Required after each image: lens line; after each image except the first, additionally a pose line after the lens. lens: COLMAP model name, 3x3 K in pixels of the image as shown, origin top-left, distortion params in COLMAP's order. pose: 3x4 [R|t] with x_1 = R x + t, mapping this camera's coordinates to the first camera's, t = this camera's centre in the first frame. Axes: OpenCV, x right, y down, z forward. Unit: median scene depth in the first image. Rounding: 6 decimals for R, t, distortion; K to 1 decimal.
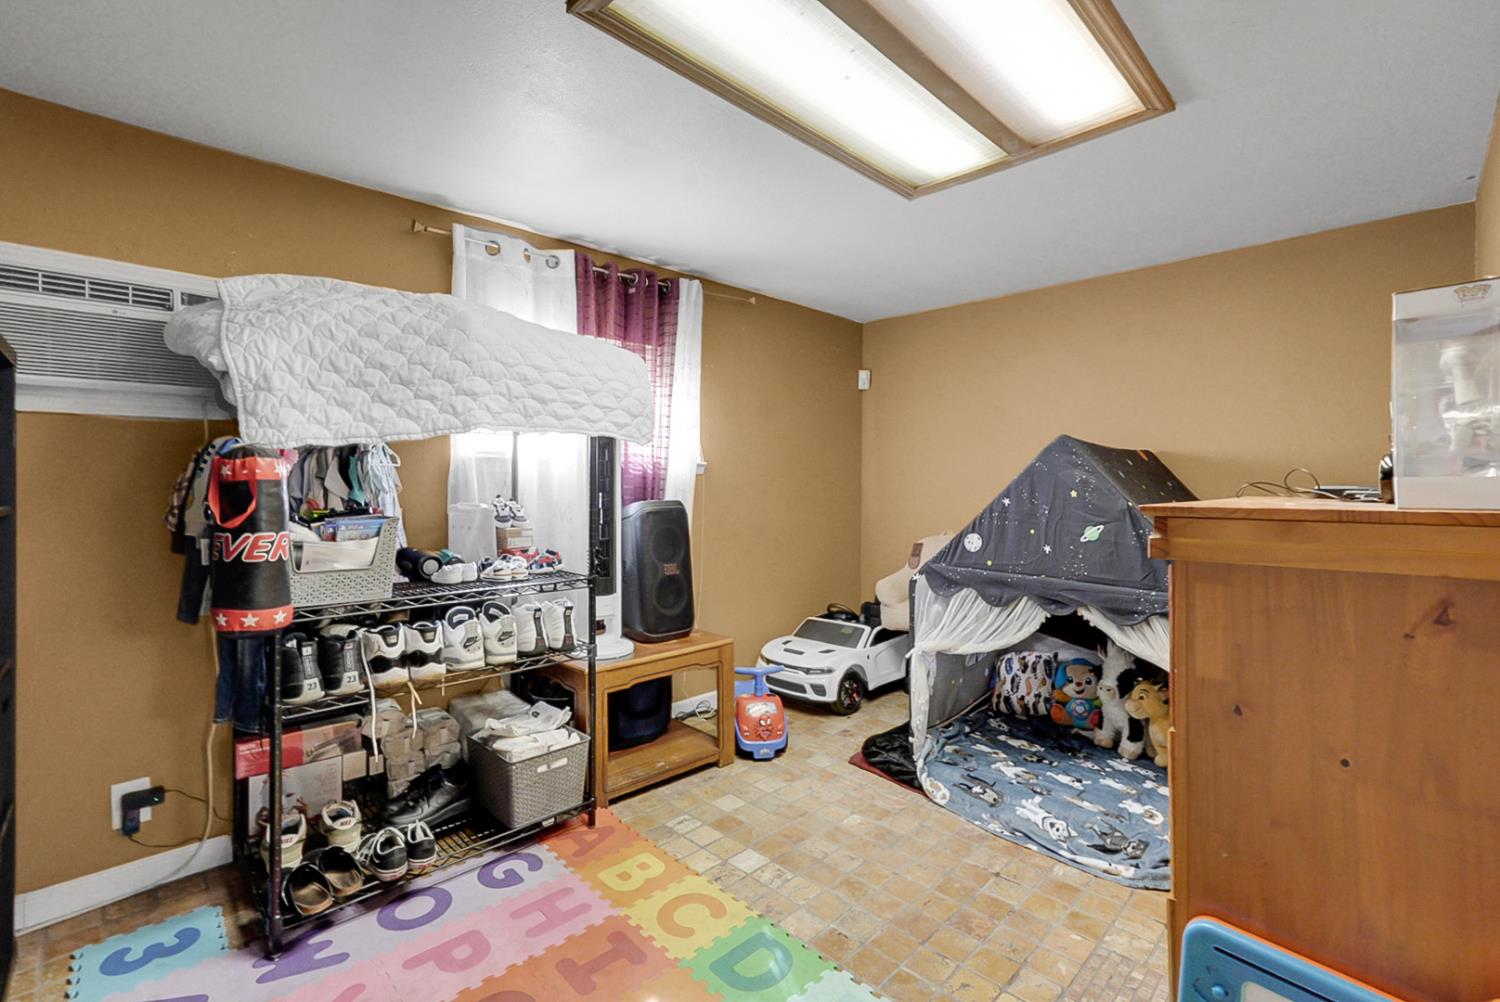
lens RADIAL K [[665.3, 0, 753.2], [0, 665.3, 493.2], [0, 0, 1]] dist [-0.001226, 0.000072]
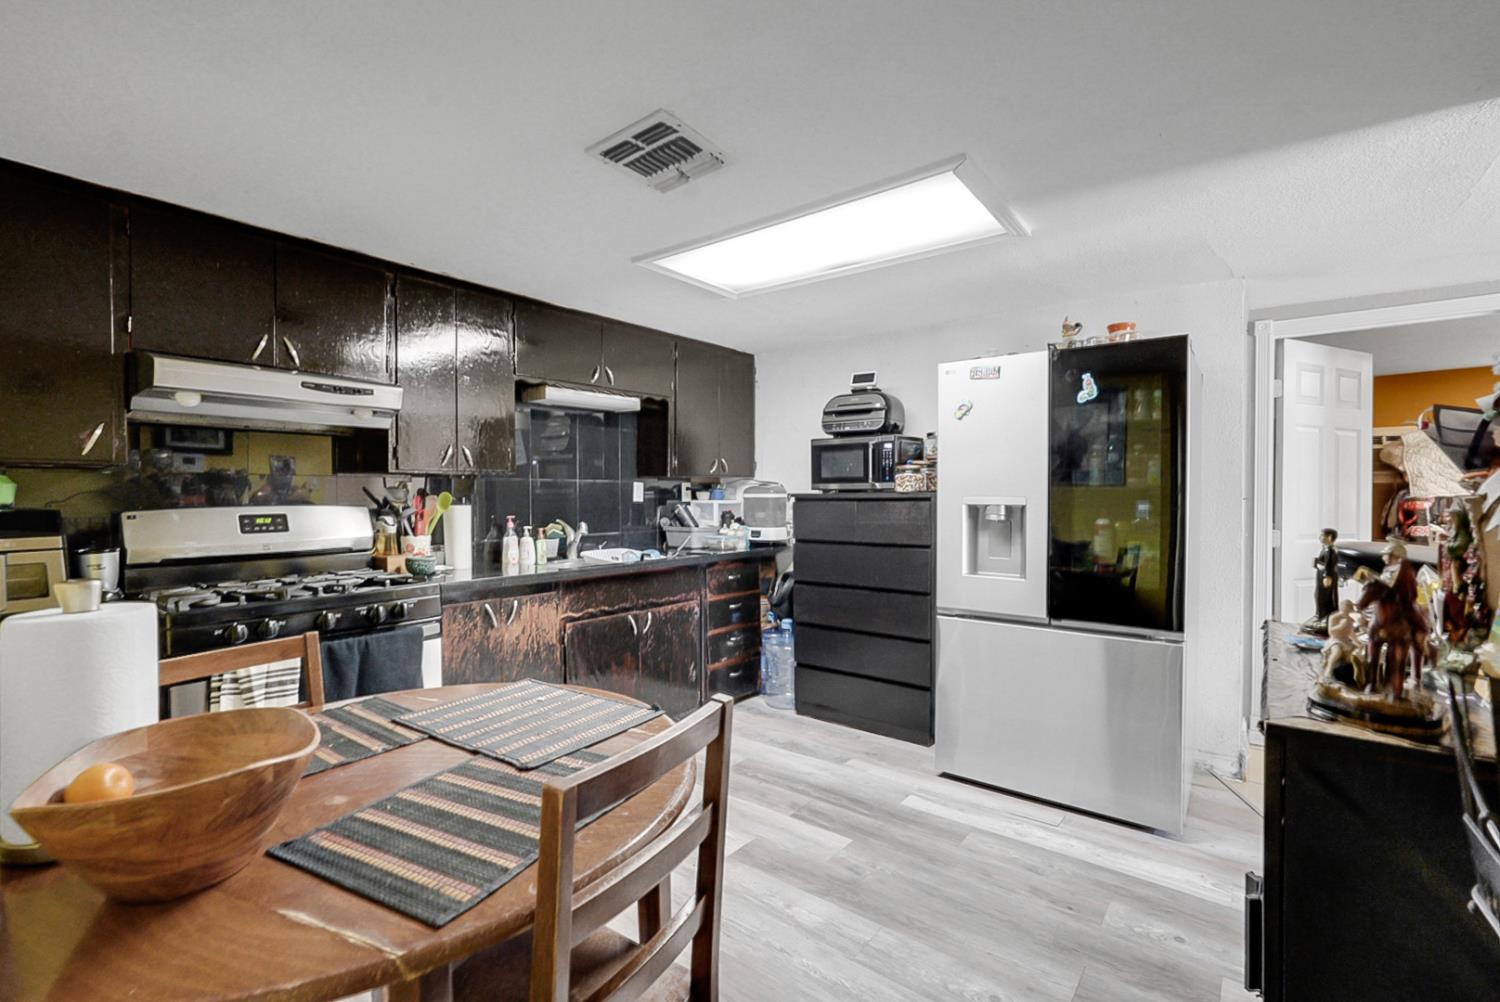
lens RADIAL K [[665.3, 0, 750.8], [0, 665.3, 503.1], [0, 0, 1]] dist [-0.001226, 0.000072]
pose [[0.142092, 0.013358, -0.989763, 1.707396], [-0.000256, 0.999909, 0.013458, -0.080995], [0.989853, -0.001658, 0.142083, -2.283596]]
